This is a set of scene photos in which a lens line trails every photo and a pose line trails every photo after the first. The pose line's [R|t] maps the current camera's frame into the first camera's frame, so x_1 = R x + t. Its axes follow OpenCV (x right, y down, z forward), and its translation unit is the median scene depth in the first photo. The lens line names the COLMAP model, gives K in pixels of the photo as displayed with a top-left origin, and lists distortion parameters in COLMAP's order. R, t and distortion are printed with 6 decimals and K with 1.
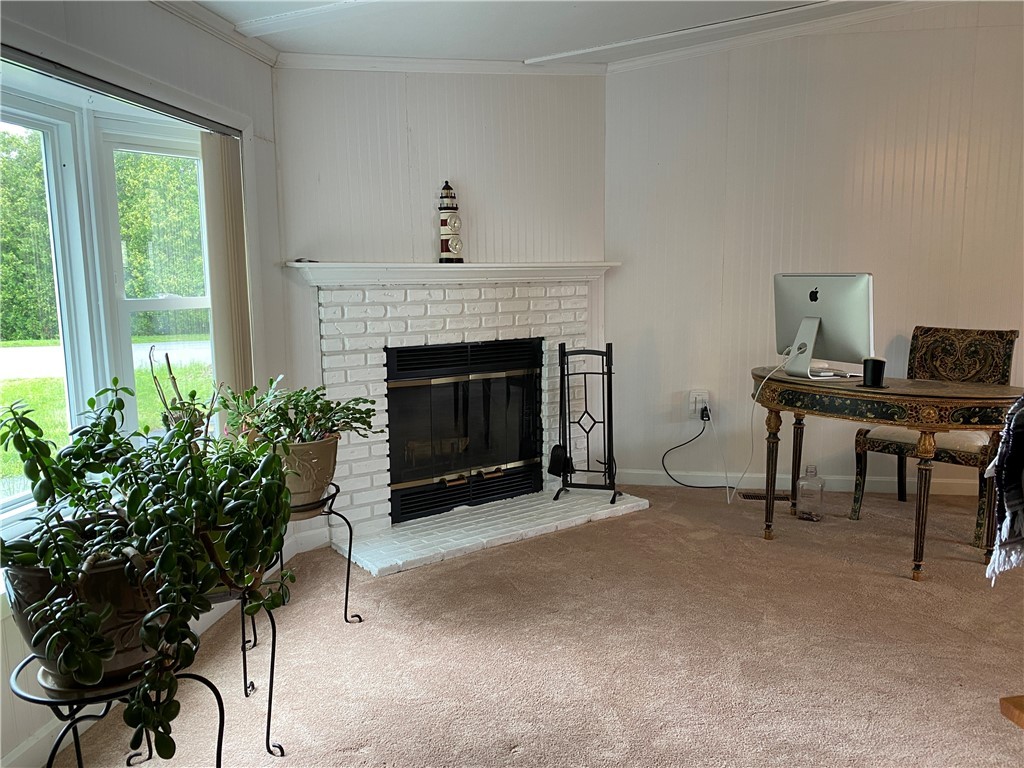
lens RADIAL K [[761.3, 0, 512.0], [0, 761.3, 384.0], [0, 0, 1]] dist [0.134447, -0.232100]
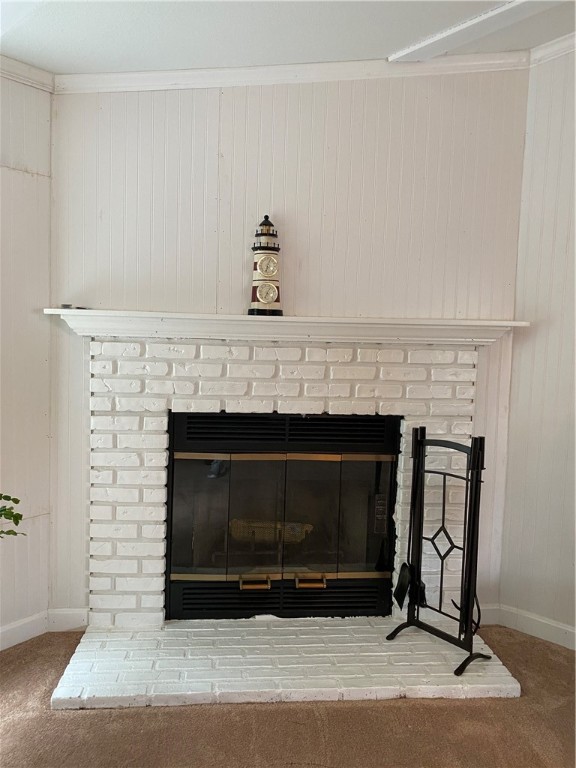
lens RADIAL K [[570.9, 0, 288.0], [0, 570.9, 384.0], [0, 0, 1]] dist [0.134447, -0.232100]
pose [[0.858593, 0.081971, -0.506062, 0.251721], [-0.109083, 0.993740, -0.024108, -0.072397], [0.500918, 0.075901, 0.862160, 0.484515]]
